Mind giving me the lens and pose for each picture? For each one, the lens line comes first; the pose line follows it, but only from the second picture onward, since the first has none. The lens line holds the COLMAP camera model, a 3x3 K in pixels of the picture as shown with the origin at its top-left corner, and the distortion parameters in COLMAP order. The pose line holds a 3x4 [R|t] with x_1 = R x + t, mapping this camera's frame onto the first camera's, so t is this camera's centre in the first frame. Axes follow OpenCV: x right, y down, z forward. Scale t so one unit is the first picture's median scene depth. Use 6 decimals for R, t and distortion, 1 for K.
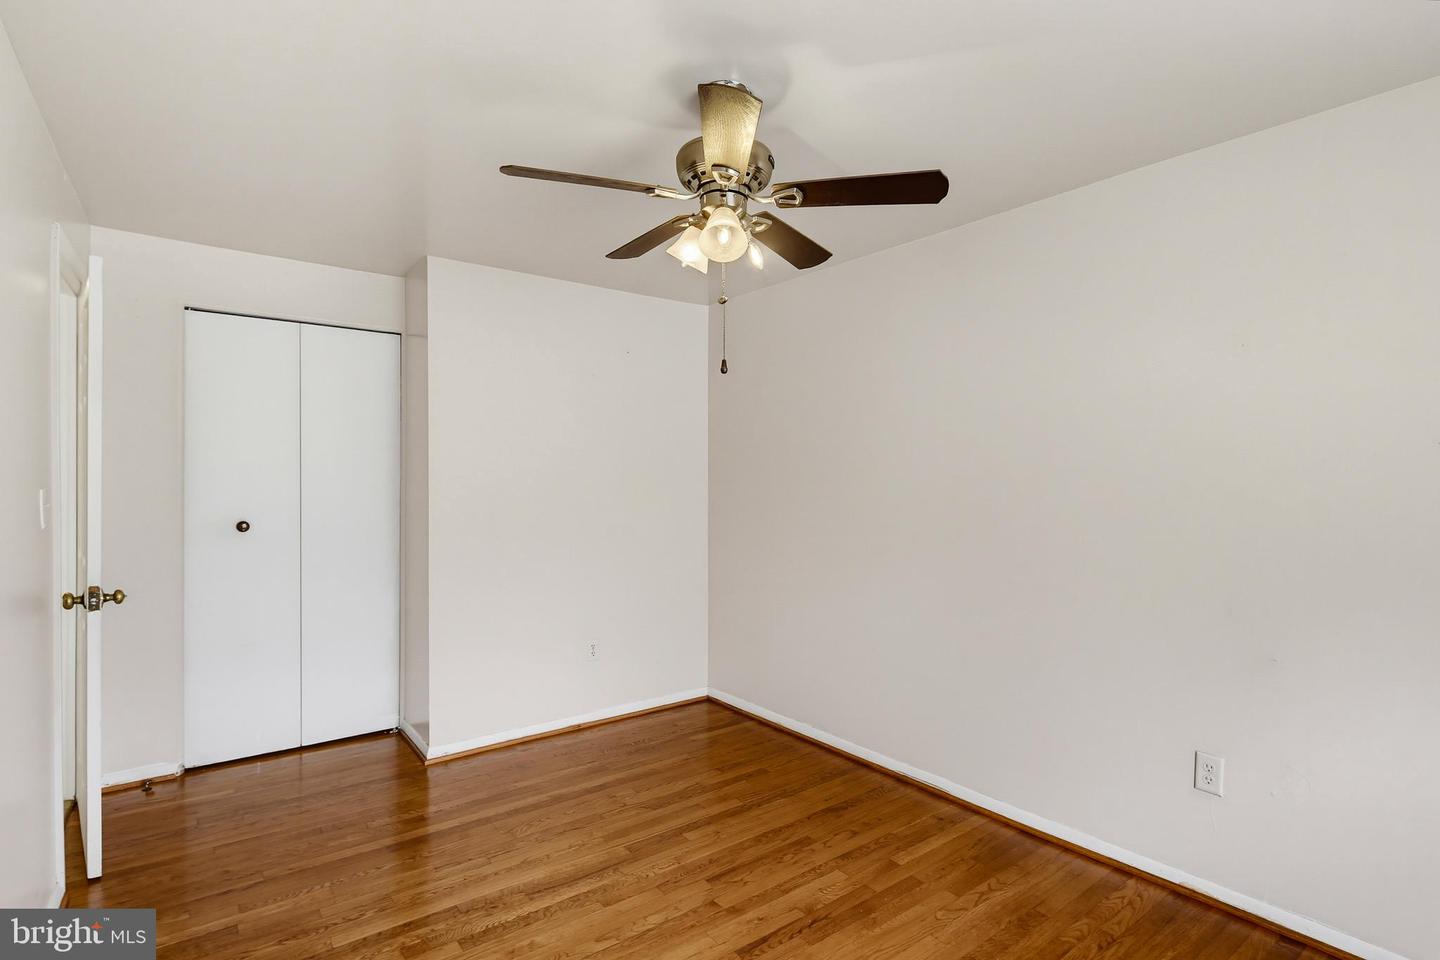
lens RADIAL K [[705.7, 0, 712.2], [0, 705.7, 480.2], [0, 0, 1]] dist [0.001776, -0.002467]
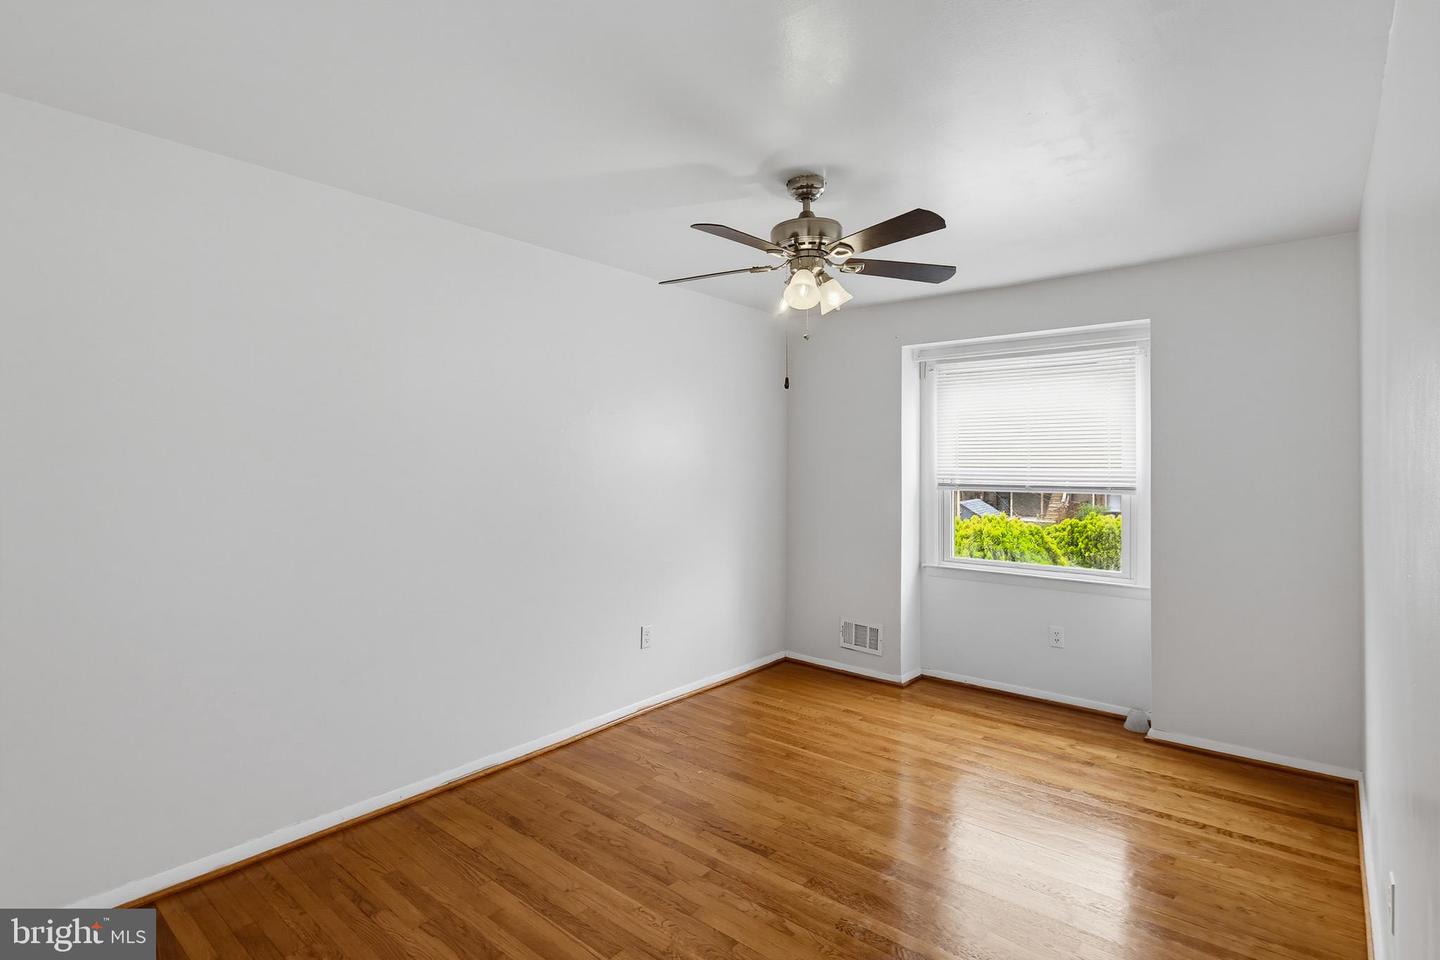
lens RADIAL K [[705.7, 0, 705.0], [0, 705.7, 479.4], [0, 0, 1]] dist [0.001776, -0.002467]
pose [[-0.209257, -0.029653, 0.977411, -0.751431], [-0.002275, 0.999552, 0.029838, -0.019580], [-0.977858, 0.004021, -0.209231, 0.904301]]
